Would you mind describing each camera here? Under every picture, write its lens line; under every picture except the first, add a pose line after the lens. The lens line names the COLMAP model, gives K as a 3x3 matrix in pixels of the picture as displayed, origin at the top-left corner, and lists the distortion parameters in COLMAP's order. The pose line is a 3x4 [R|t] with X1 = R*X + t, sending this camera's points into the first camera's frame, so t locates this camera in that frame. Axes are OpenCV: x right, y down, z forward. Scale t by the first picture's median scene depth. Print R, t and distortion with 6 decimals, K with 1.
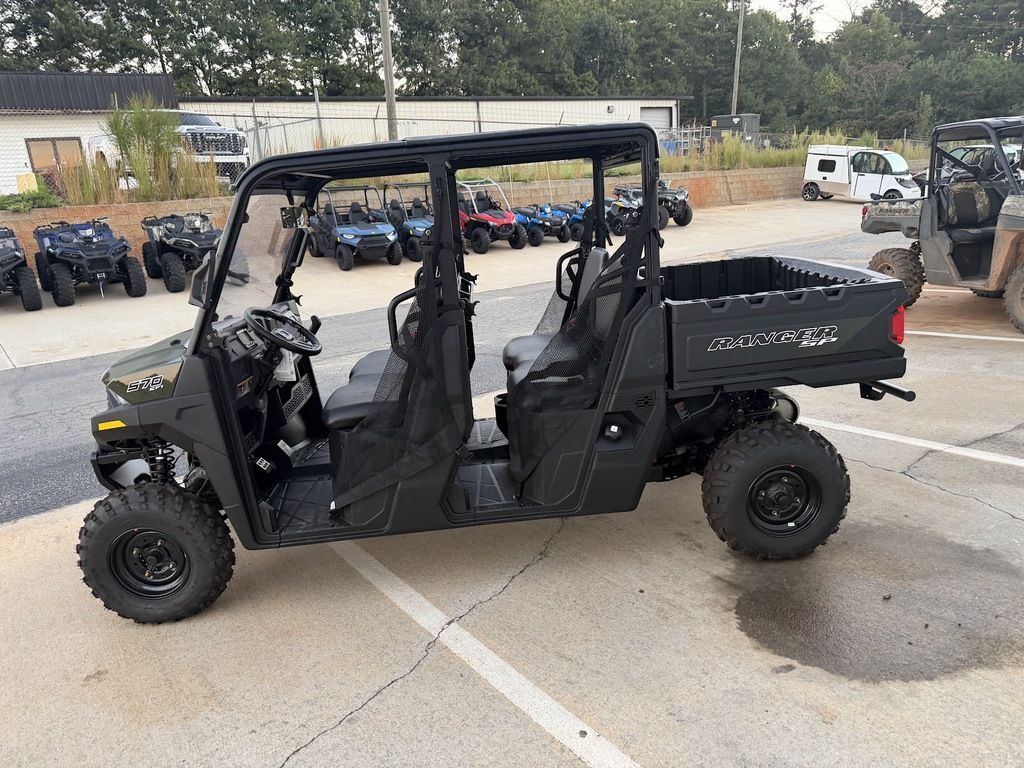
lens RADIAL K [[723.6, 0, 512.0], [0, 723.6, 384.0], [0, 0, 1]] dist [0.059437, -0.077362]
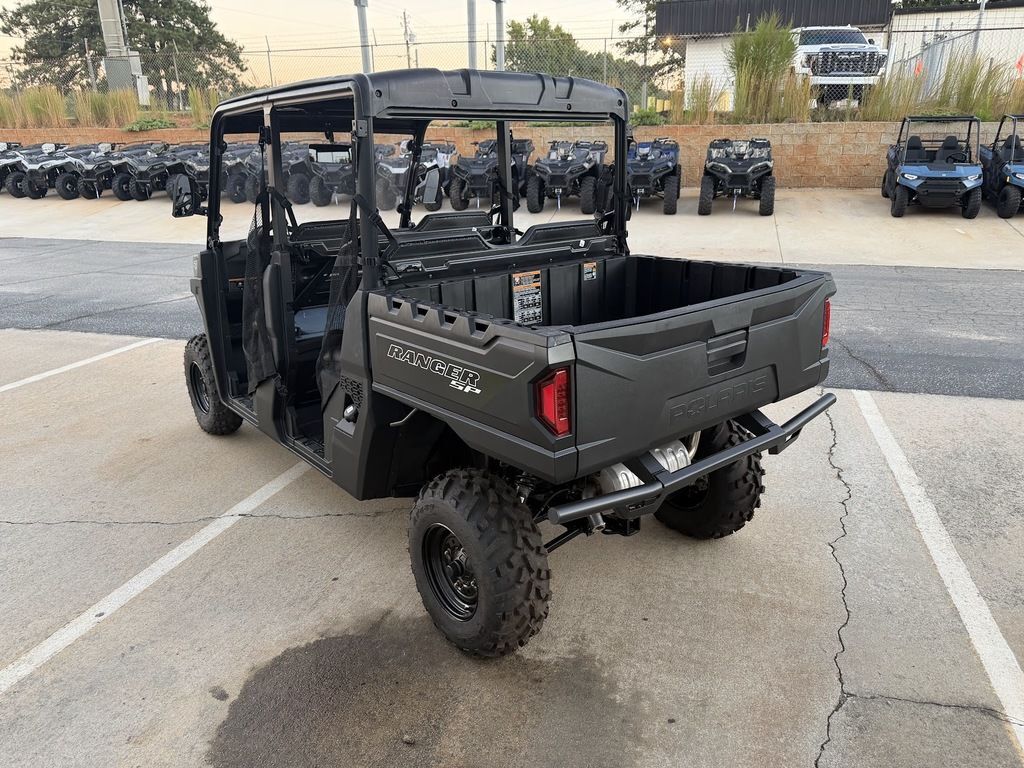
lens RADIAL K [[723.6, 0, 512.0], [0, 723.6, 384.0], [0, 0, 1]] dist [0.059437, -0.077362]
pose [[0.594179, 0.314153, -0.740445, 0.238414], [-0.236651, 0.948104, 0.212354, -0.054783], [0.768731, 0.049050, 0.637688, 0.139839]]
